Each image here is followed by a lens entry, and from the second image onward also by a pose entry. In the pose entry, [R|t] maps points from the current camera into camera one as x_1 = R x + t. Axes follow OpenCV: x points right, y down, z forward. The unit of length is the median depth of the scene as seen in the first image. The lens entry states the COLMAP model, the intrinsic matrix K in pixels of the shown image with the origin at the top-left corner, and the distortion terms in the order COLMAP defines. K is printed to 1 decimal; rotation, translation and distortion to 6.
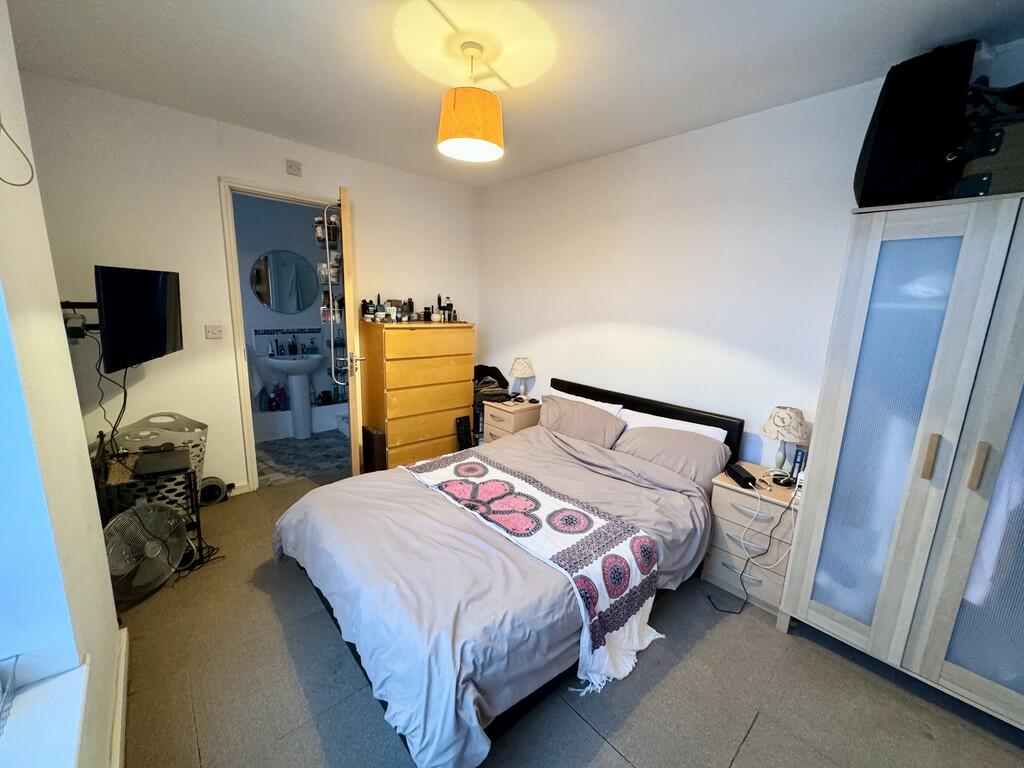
lens RADIAL K [[411.1, 0, 511.5], [0, 411.1, 383.5], [0, 0, 1]] dist [-0.000896, 0.000099]
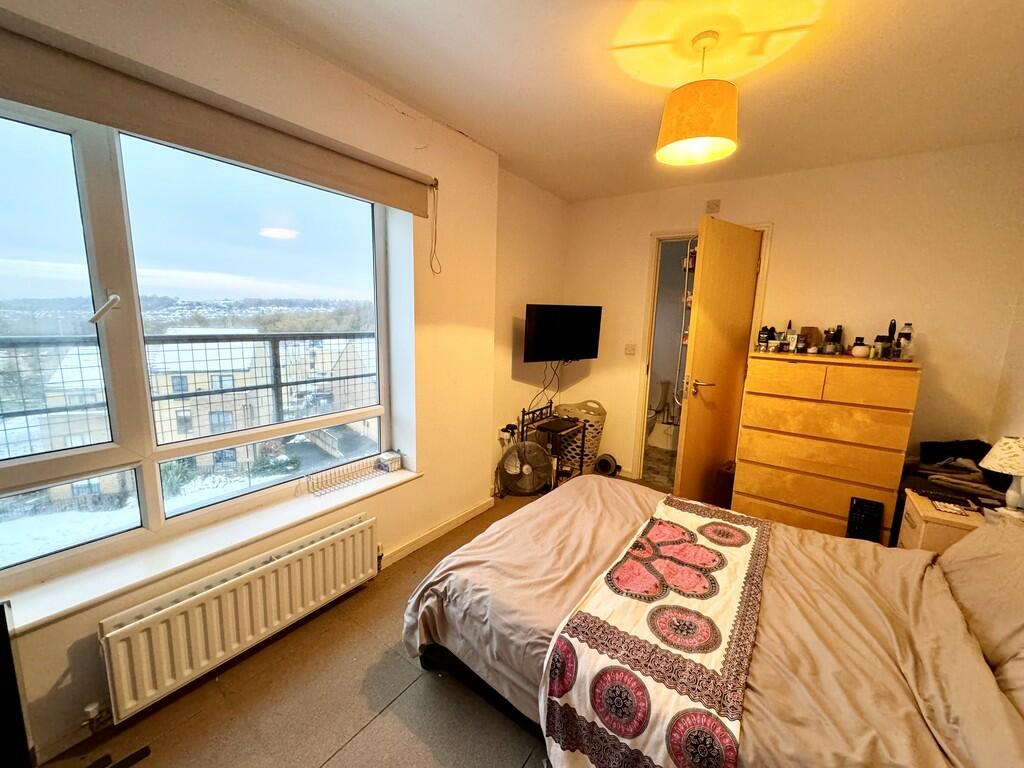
lens RADIAL K [[411.1, 0, 511.5], [0, 411.1, 382.5], [0, 0, 1]] dist [-0.000896, 0.000099]
pose [[0.216043, 0.126954, -0.968095, 0.622238], [-0.212966, 0.973765, 0.080172, -0.057329], [0.952875, 0.188850, 0.237412, 0.424376]]
